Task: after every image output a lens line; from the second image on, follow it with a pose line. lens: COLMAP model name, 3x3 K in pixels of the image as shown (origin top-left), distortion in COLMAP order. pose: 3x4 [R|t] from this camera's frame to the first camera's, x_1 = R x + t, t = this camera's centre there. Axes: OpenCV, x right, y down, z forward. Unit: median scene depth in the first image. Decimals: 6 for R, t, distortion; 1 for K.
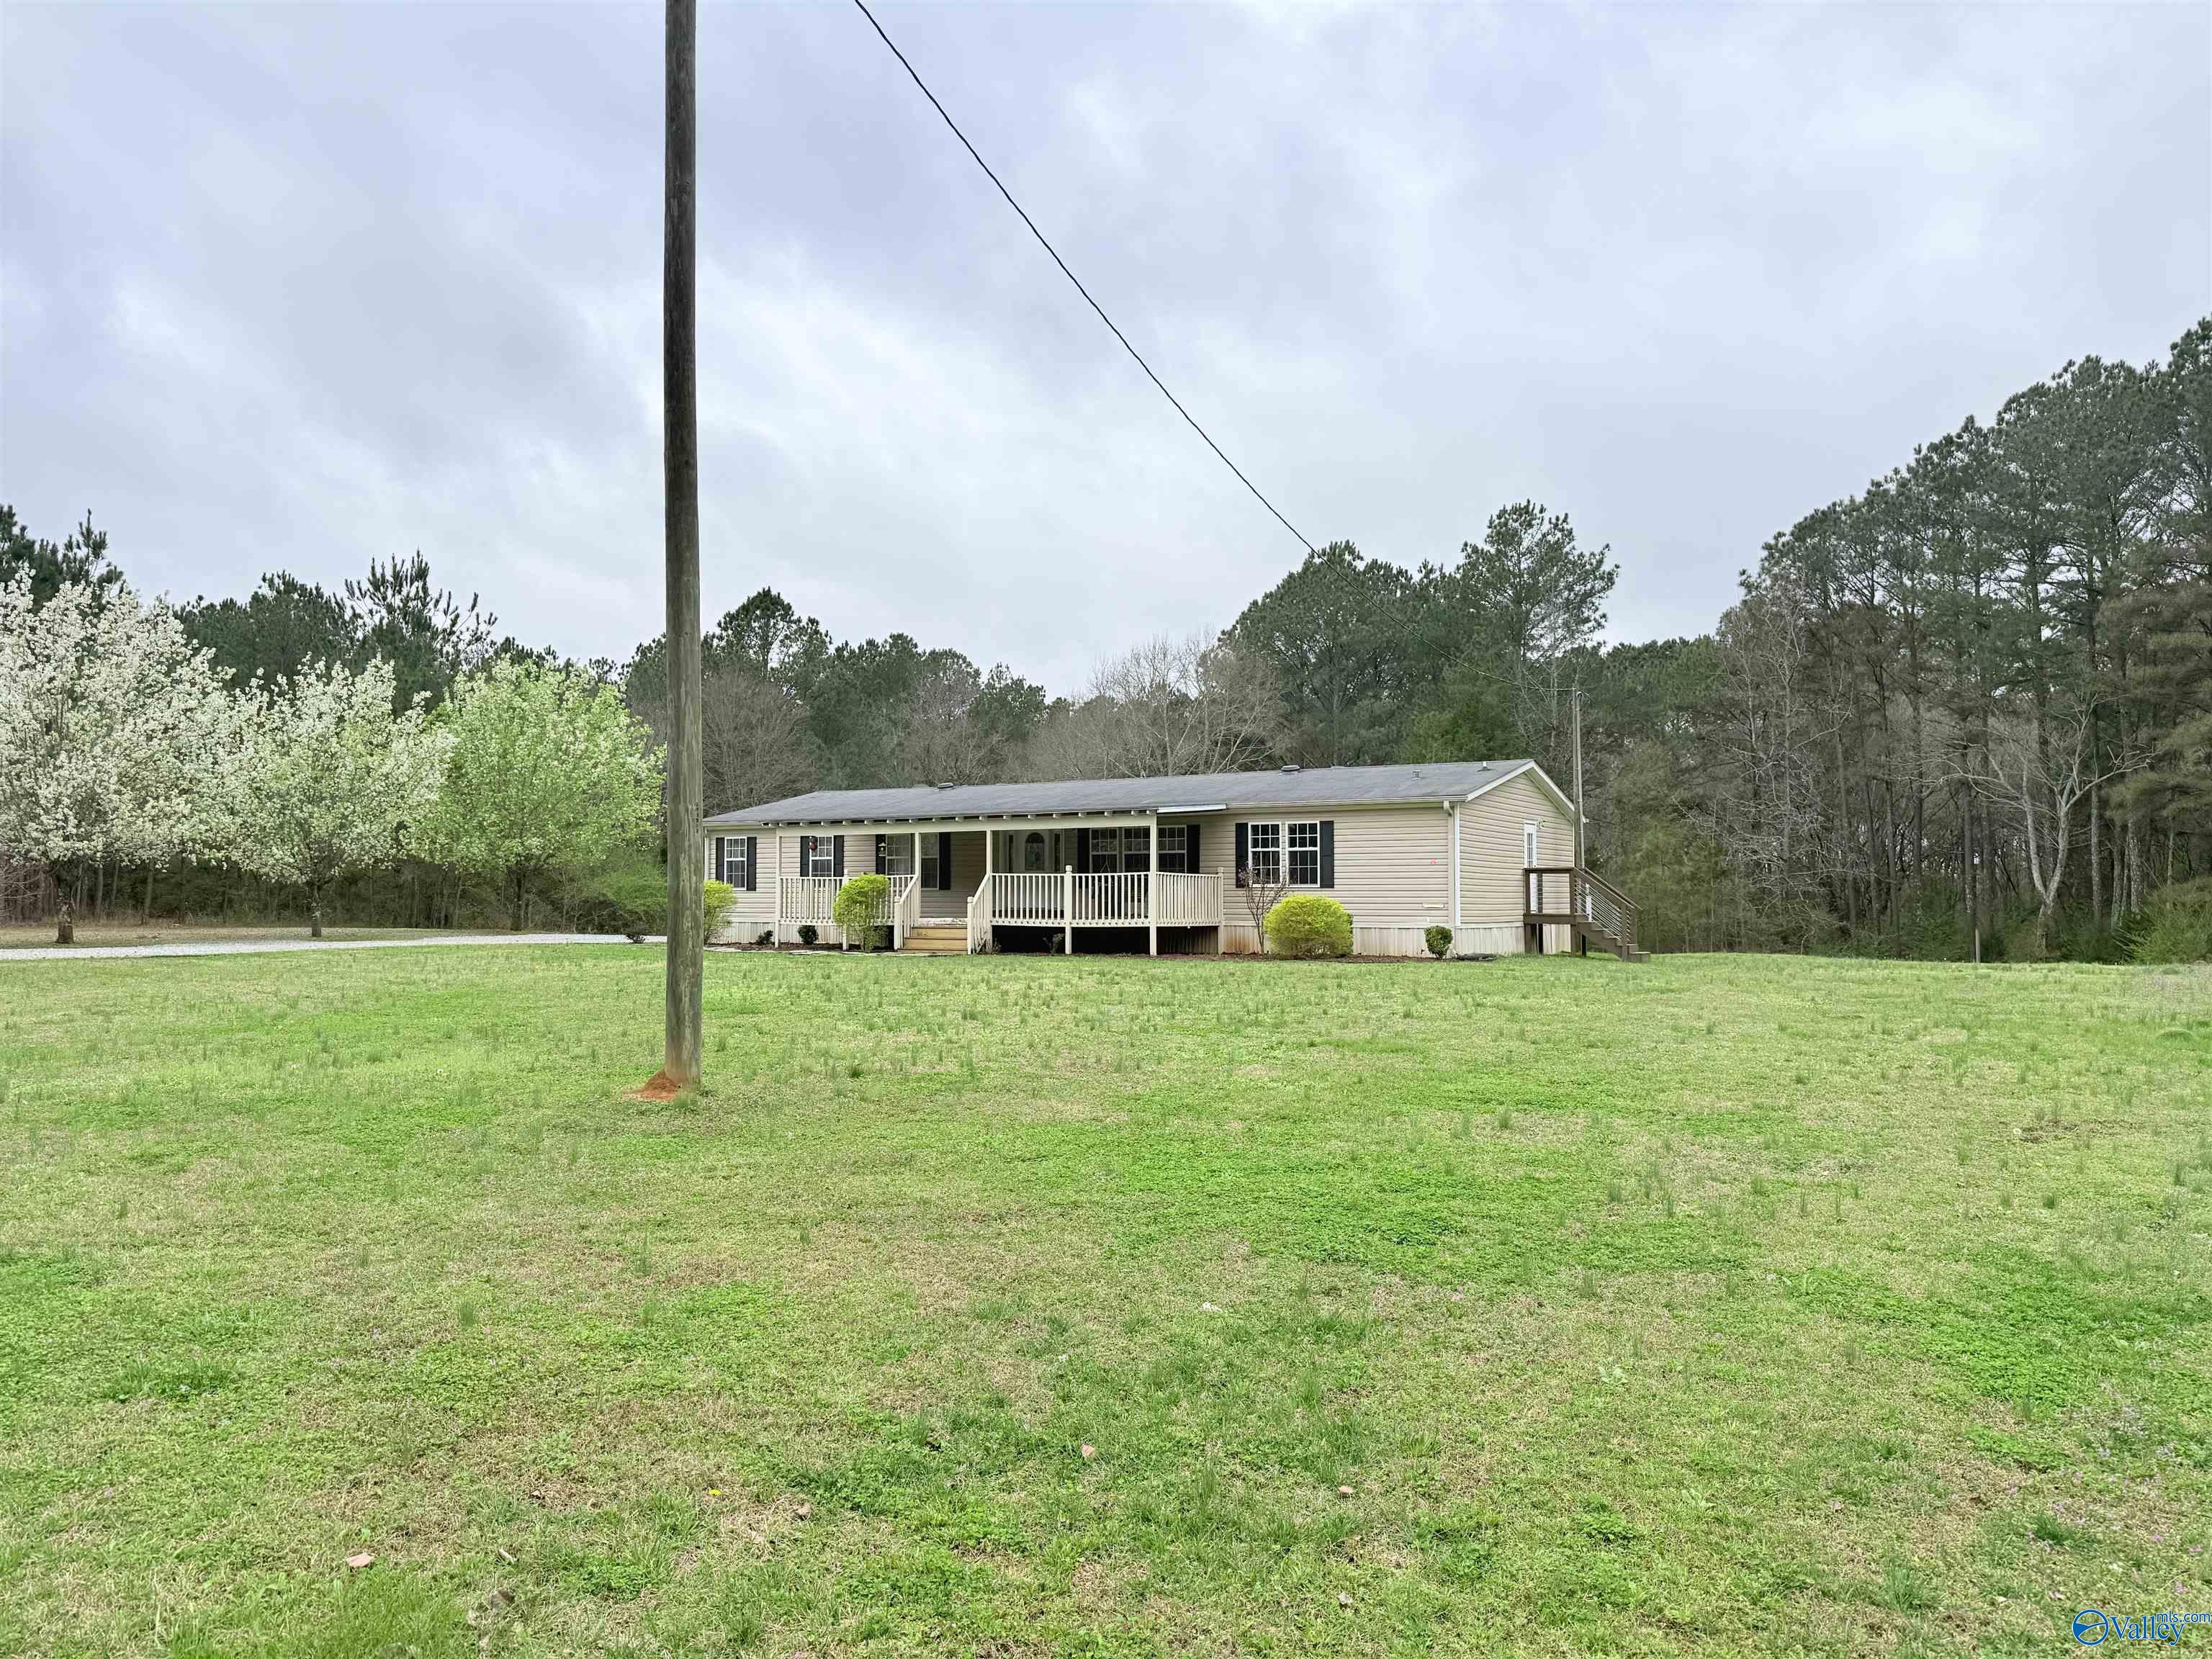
lens RADIAL K [[1550.2, 0, 1102.5], [0, 1550.2, 838.3], [0, 0, 1]] dist [0.039332, -0.014027]
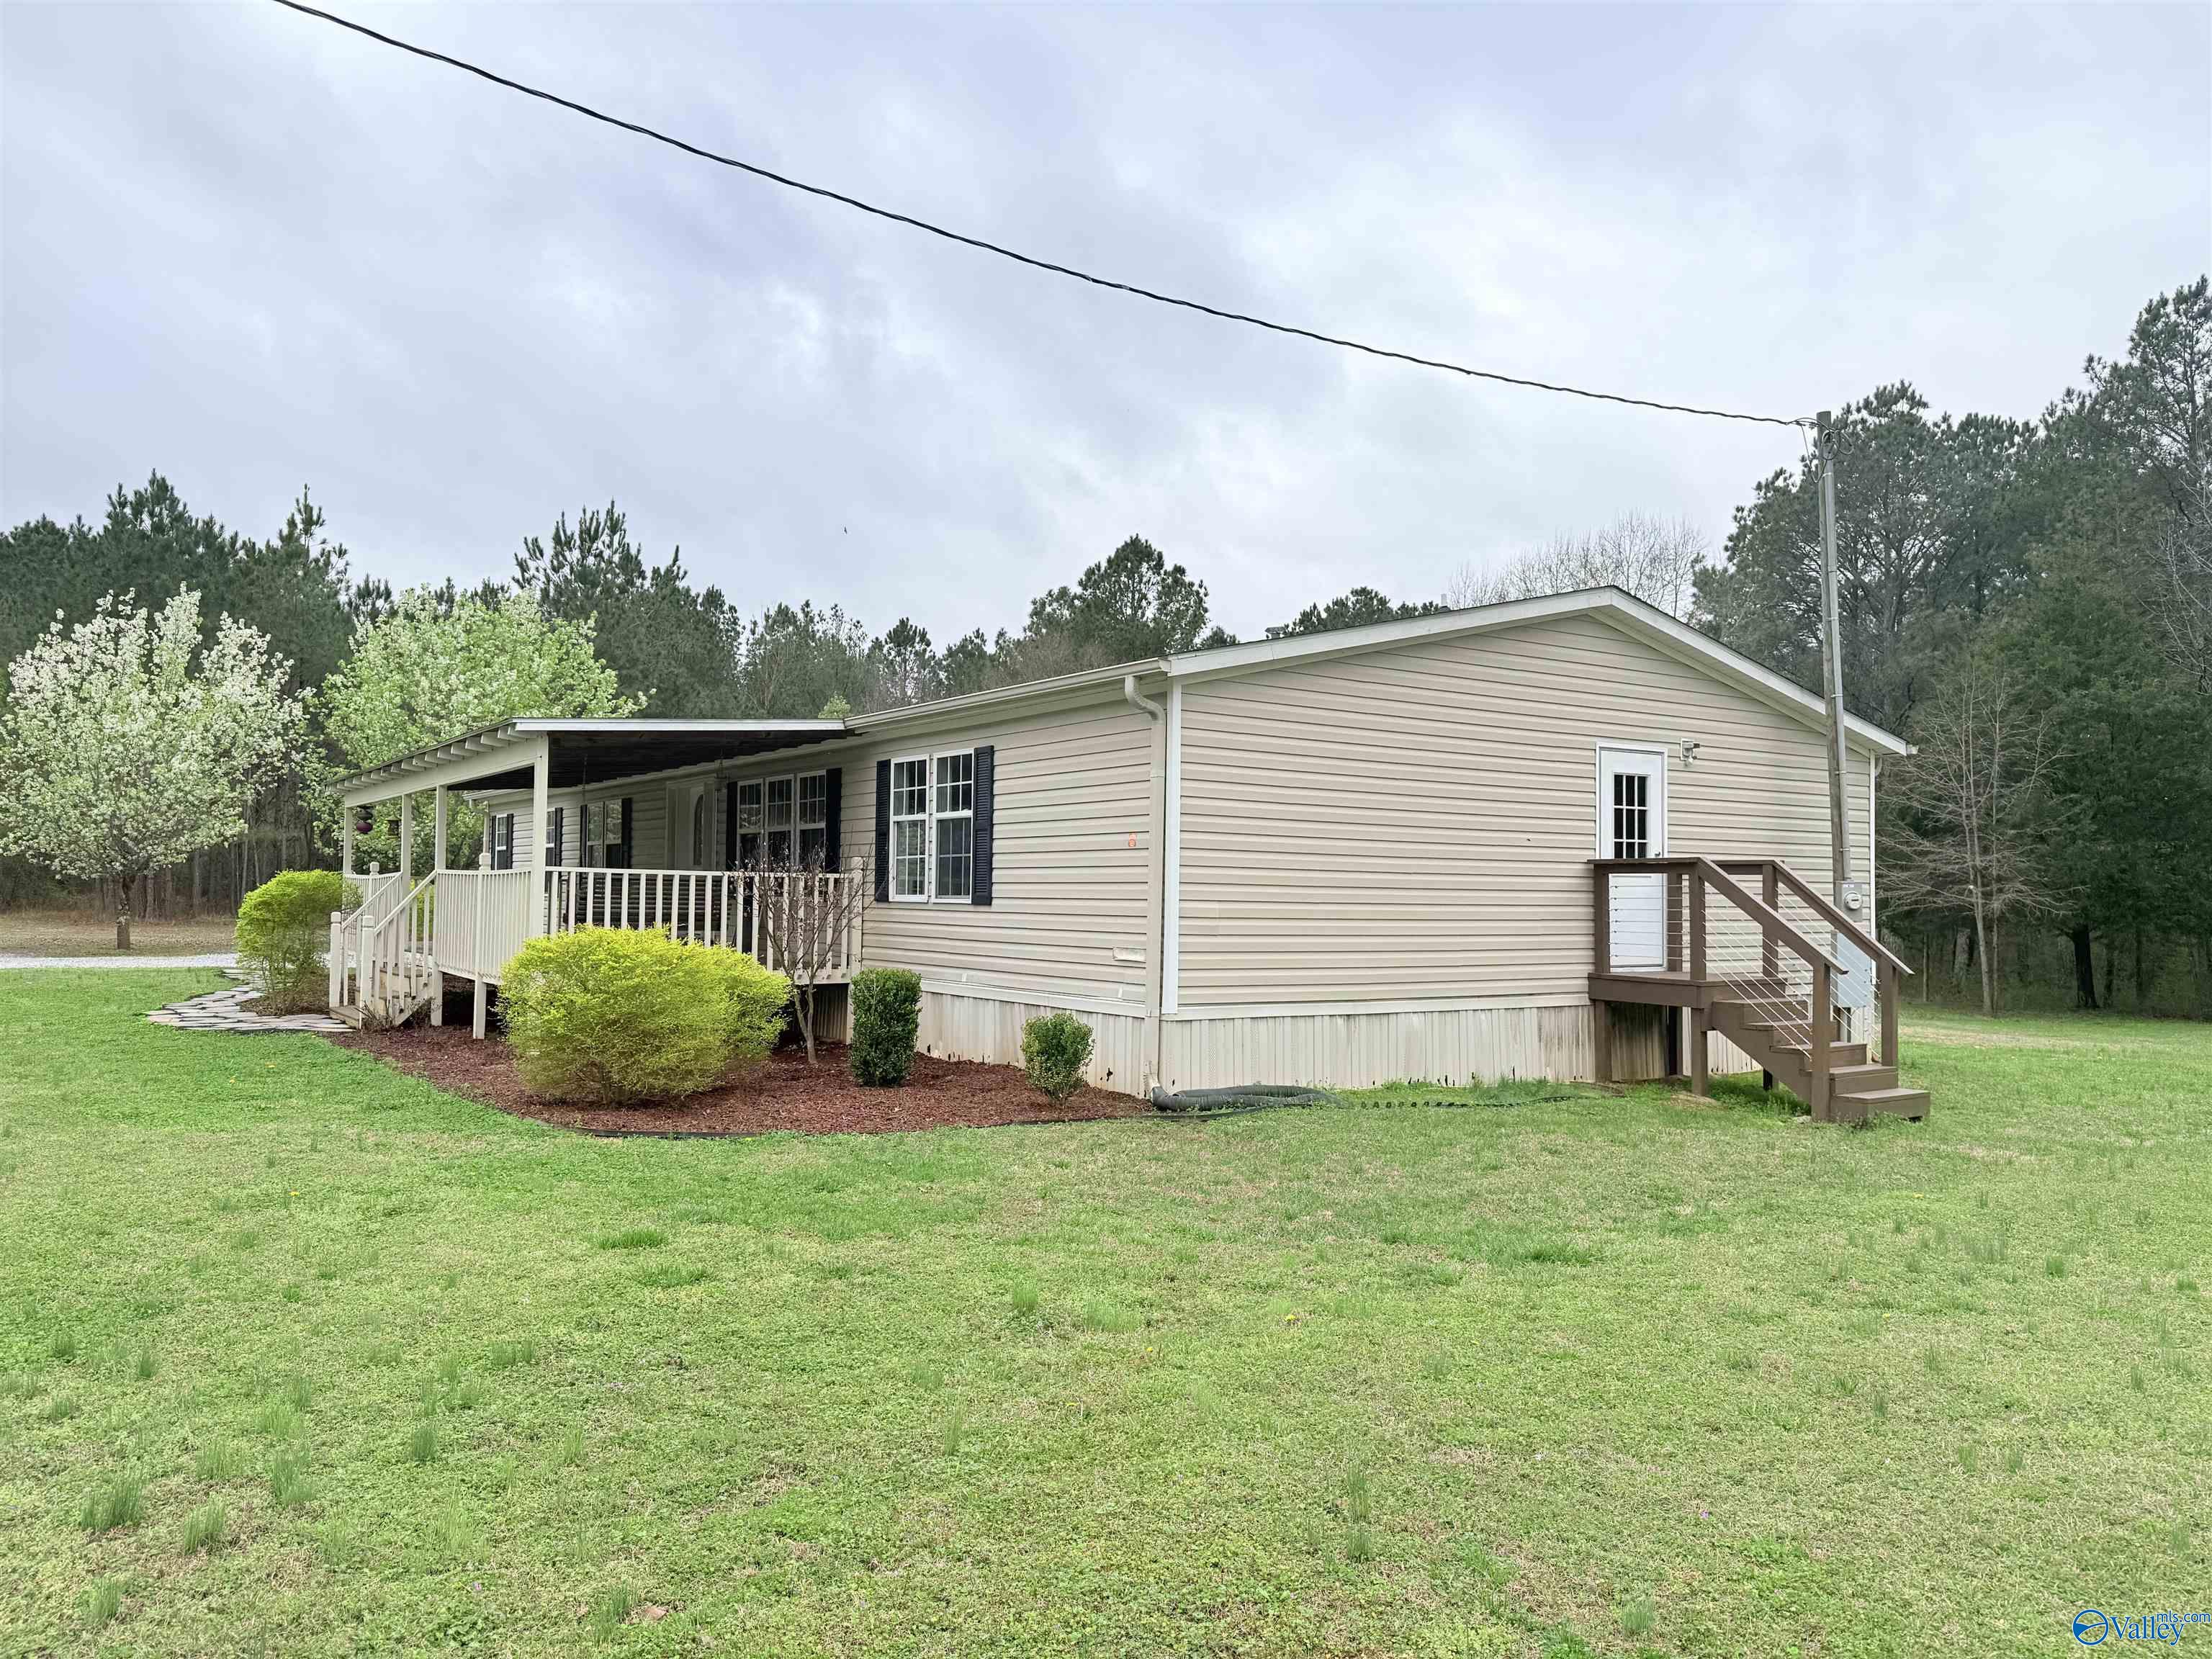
lens RADIAL K [[1550.2, 0, 1104.3], [0, 1550.2, 823.4], [0, 0, 1]] dist [0.039332, -0.014027]
pose [[0.903434, -0.009222, -0.428629, 0.319192], [0.004720, 0.999922, -0.011565, 0.013334], [0.428702, 0.008425, 0.903407, 0.569521]]
